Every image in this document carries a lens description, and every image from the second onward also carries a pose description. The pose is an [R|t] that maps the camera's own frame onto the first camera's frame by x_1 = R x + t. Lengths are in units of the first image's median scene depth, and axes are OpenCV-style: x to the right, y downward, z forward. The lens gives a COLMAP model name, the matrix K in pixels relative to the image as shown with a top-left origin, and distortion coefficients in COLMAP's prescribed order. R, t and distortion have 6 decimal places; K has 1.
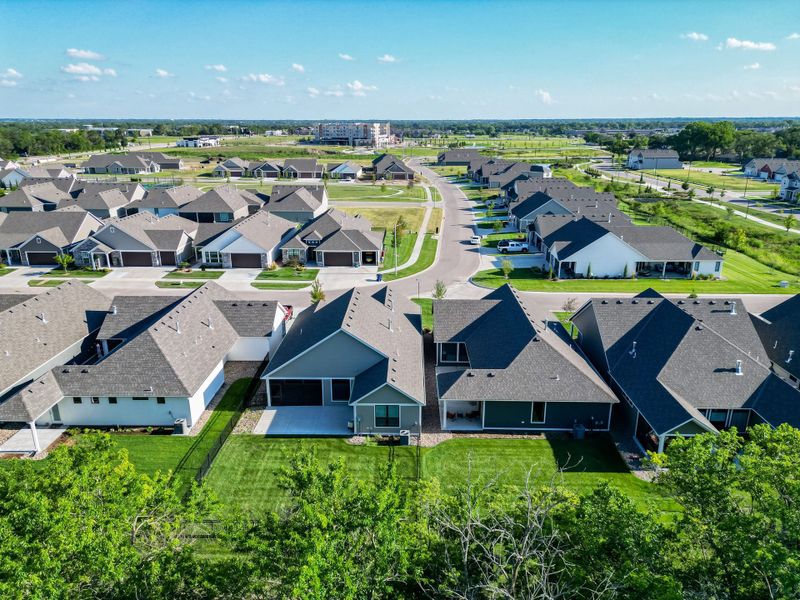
lens RADIAL K [[567.9, 0, 403.1], [0, 567.9, 287.6], [0, 0, 1]] dist [0.071645, -0.067004]
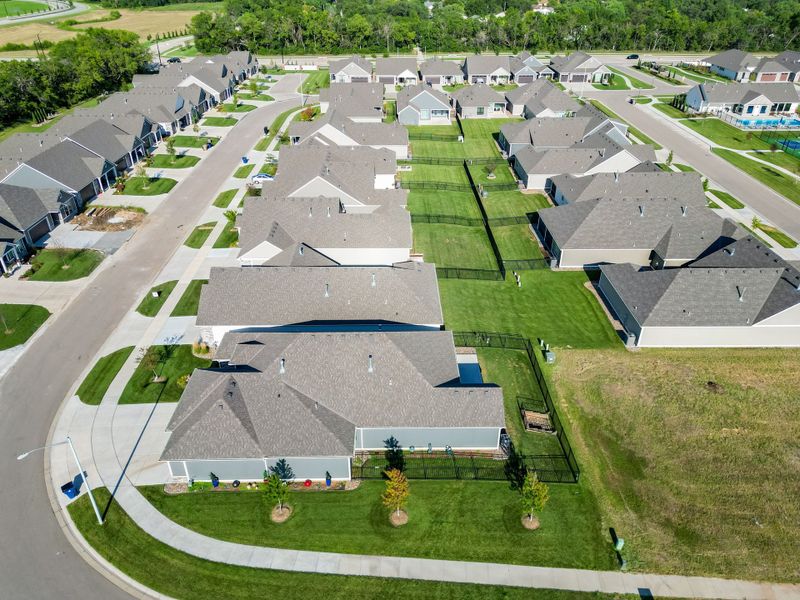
lens RADIAL K [[561.6, 0, 400.9], [0, 561.6, 297.3], [0, 0, 1]] dist [0.070751, -0.065427]
pose [[0.026868, 0.507962, -0.860961, 0.198706], [-0.284299, 0.829588, 0.480580, -0.310291], [0.958359, 0.231858, 0.166703, 0.758652]]
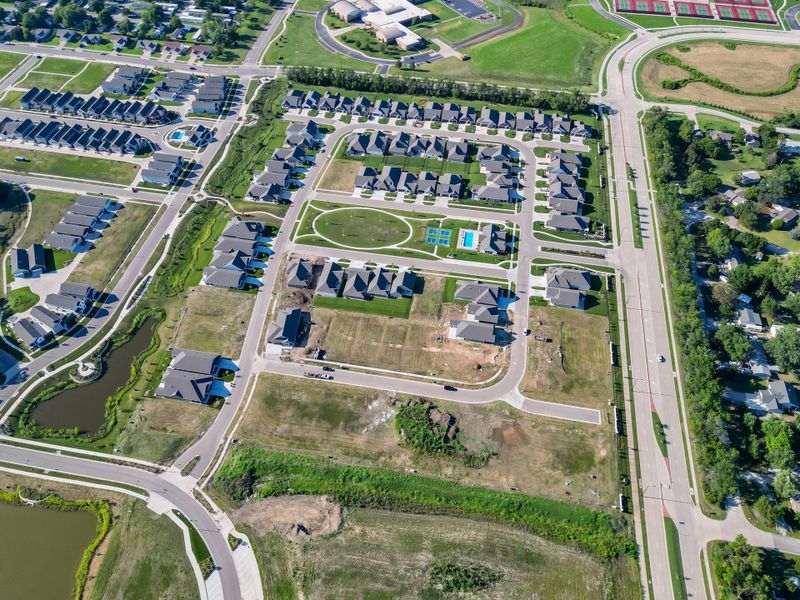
lens RADIAL K [[630.9, 0, 389.0], [0, 630.9, 284.3], [0, 0, 1]] dist [0.077664, -0.076878]
pose [[-0.984866, -0.127969, 0.116887, -0.835757], [0.046666, 0.453711, 0.889926, -3.073130], [-0.166916, 0.881913, -0.440873, 3.202688]]
